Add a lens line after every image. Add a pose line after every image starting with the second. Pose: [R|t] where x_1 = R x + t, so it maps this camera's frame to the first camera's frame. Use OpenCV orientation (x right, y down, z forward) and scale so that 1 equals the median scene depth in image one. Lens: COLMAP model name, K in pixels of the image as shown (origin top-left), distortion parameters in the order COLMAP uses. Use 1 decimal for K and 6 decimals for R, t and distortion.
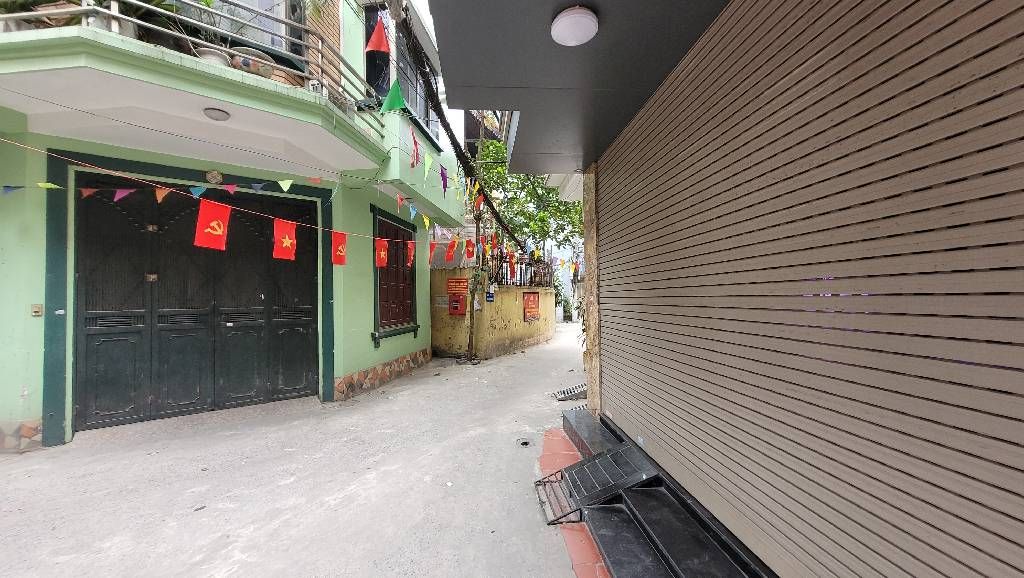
lens RADIAL K [[402.1, 0, 508.8], [0, 402.1, 289.2], [0, 0, 1]] dist [0.003025, 0.000604]
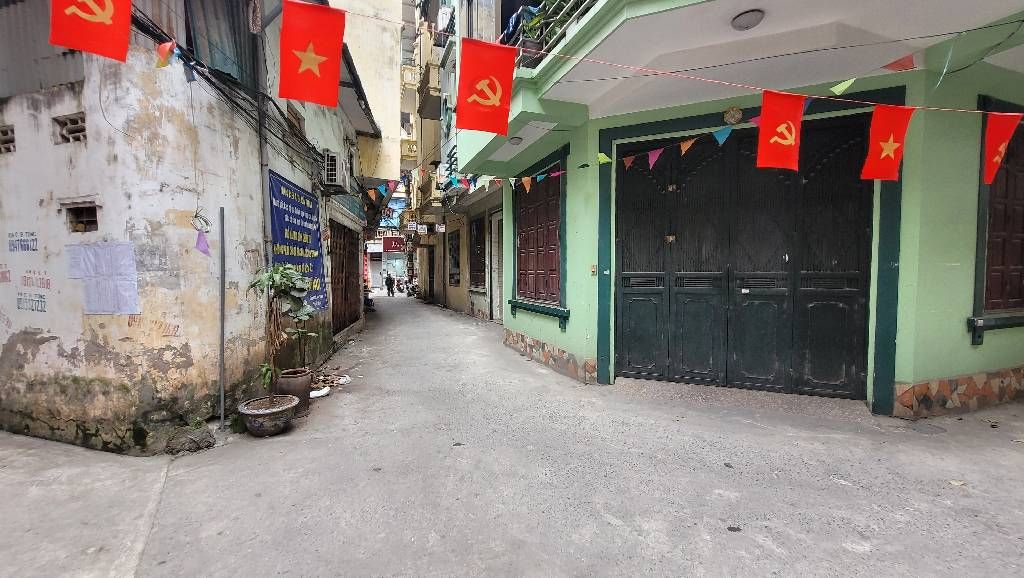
lens RADIAL K [[402.1, 0, 508.8], [0, 402.1, 289.2], [0, 0, 1]] dist [0.003025, 0.000604]
pose [[0.478939, 0.052239, -0.876293, -0.211553], [0.017052, 0.997486, 0.068783, 0.018799], [0.877683, -0.047886, 0.476844, 0.182538]]
